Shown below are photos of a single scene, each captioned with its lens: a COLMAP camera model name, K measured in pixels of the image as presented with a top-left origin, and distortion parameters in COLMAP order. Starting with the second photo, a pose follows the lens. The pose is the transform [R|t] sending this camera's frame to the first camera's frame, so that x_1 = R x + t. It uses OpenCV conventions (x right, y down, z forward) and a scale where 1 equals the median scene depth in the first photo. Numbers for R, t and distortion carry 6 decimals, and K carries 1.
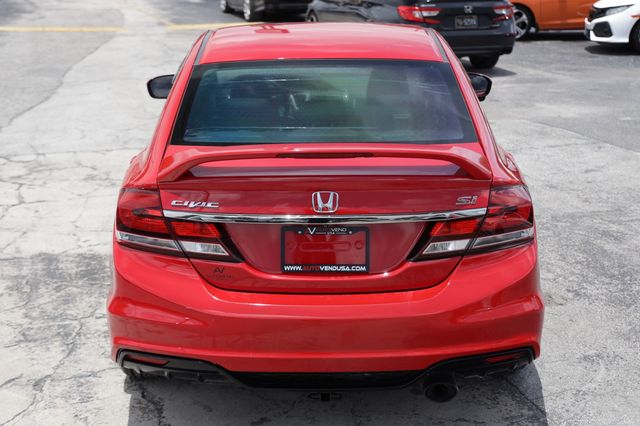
lens RADIAL K [[997.4, 0, 320.0], [0, 997.4, 213.0], [0, 0, 1]] dist [0.143485, 0.052870]
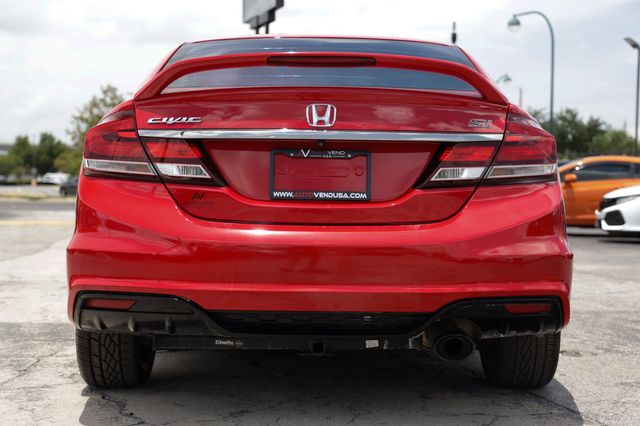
lens RADIAL K [[1040.3, 0, 320.0], [0, 1040.3, 213.0], [0, 0, 1]] dist [0.225367, -0.052651]
pose [[0.999858, 0.016684, -0.002181, 0.007377], [-0.016719, 0.970428, -0.240810, 0.288595], [-0.001901, 0.240813, 0.970570, 0.116803]]
